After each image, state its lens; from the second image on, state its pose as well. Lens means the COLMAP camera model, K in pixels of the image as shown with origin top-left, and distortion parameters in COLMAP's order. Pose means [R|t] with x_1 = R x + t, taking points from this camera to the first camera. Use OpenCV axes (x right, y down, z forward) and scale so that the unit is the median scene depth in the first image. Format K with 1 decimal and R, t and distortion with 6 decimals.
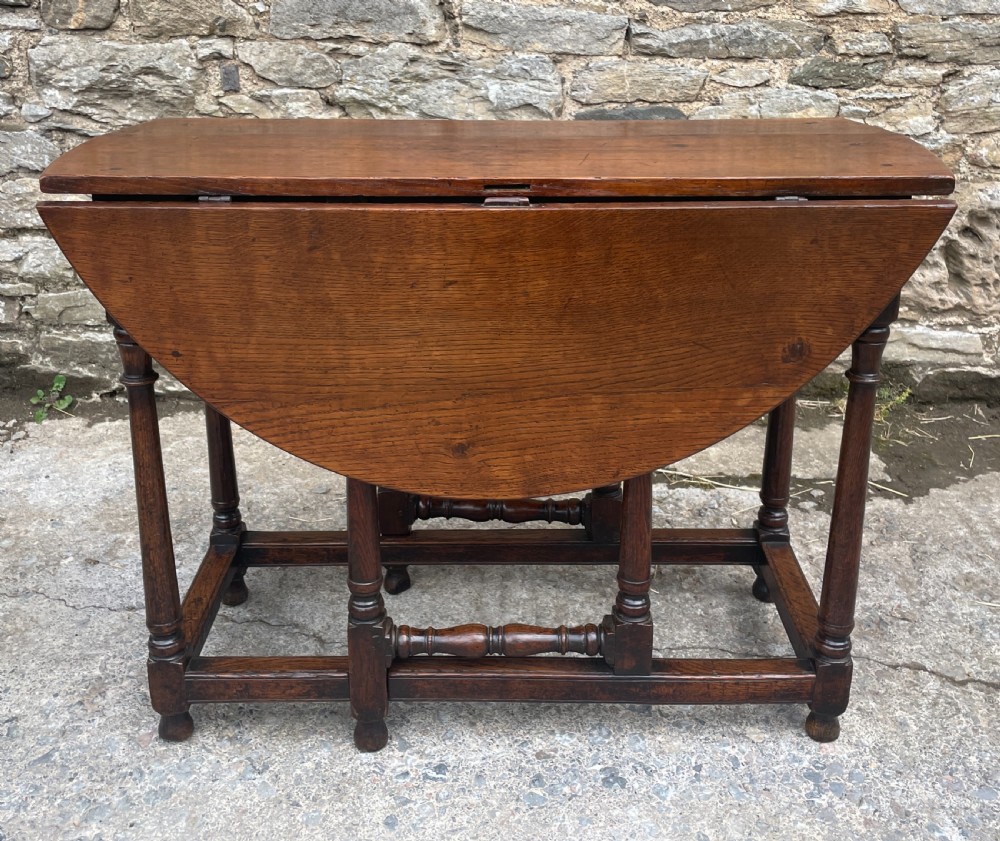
lens RADIAL K [[1086.6, 0, 495.9], [0, 1086.6, 336.8], [0, 0, 1]] dist [0.079735, -0.101384]
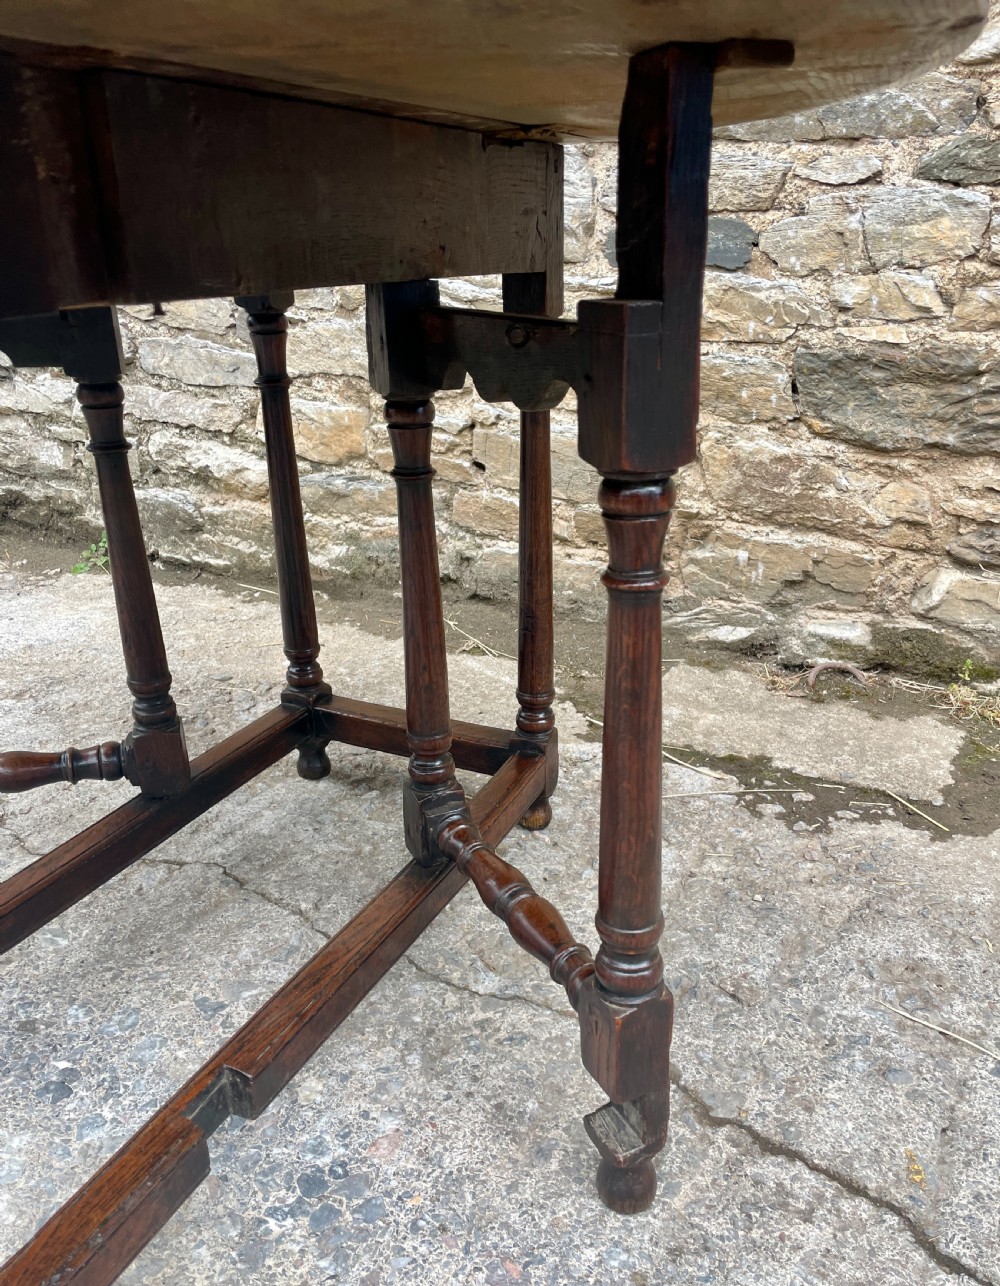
lens RADIAL K [[1035.5, 0, 523.4], [0, 1035.5, 703.1], [0, 0, 1]] dist [0.090904, -0.130057]
pose [[0.906392, 0.169304, -0.387026, 0.354111], [-0.138218, 0.984603, 0.107017, 0.039048], [0.399186, -0.043505, 0.915837, 0.329849]]
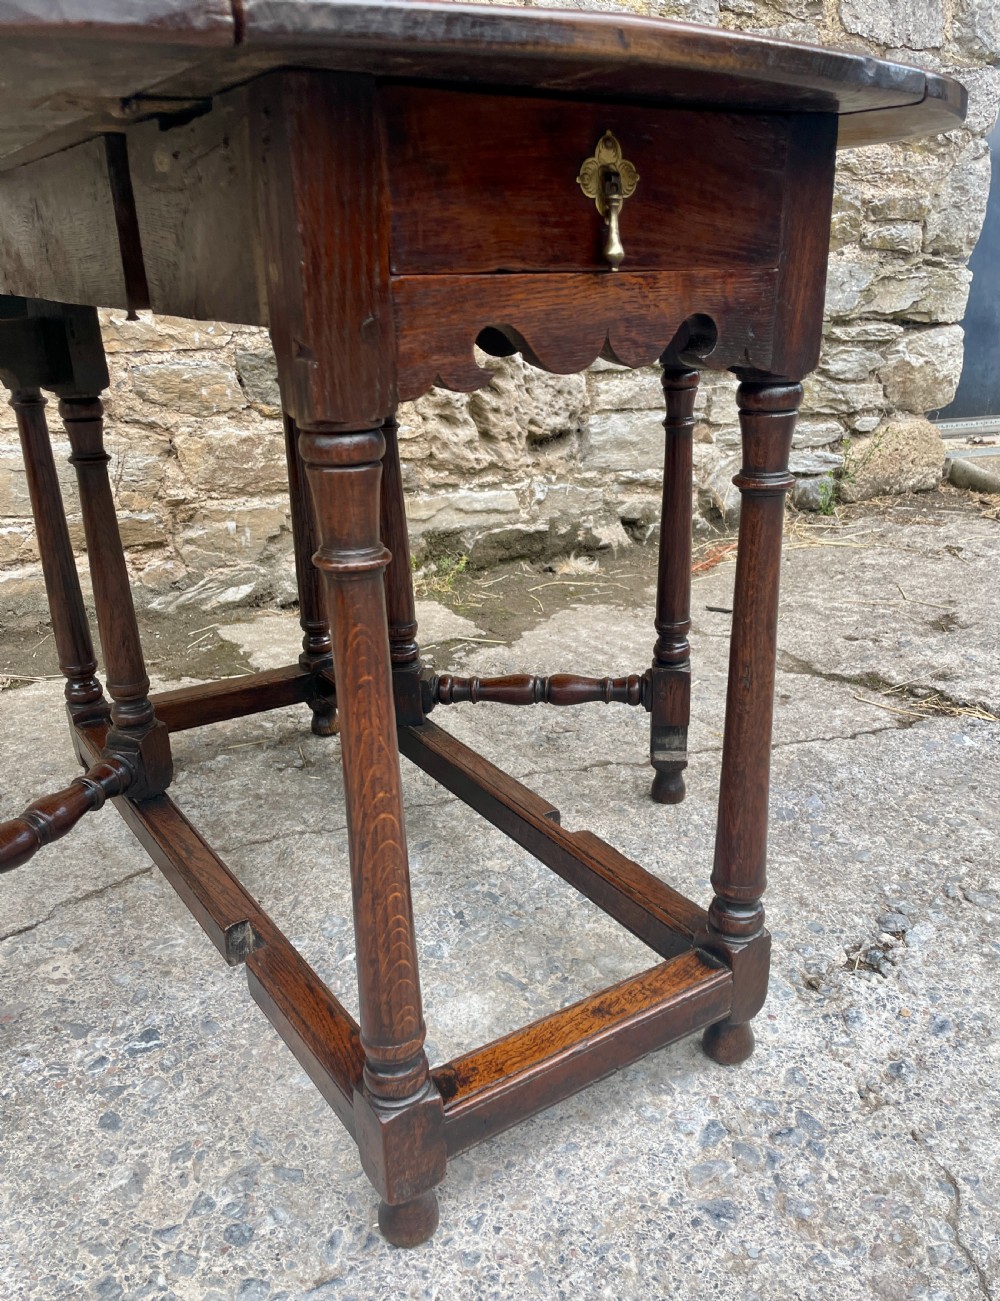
lens RADIAL K [[1047.1, 0, 525.8], [0, 1047.1, 705.6], [0, 0, 1]] dist [0.085332, -0.120344]
pose [[0.836960, -0.224673, 0.499019, -0.088769], [0.198750, 0.974372, 0.105346, 0.099150], [-0.509899, 0.011009, 0.860164, 0.170807]]
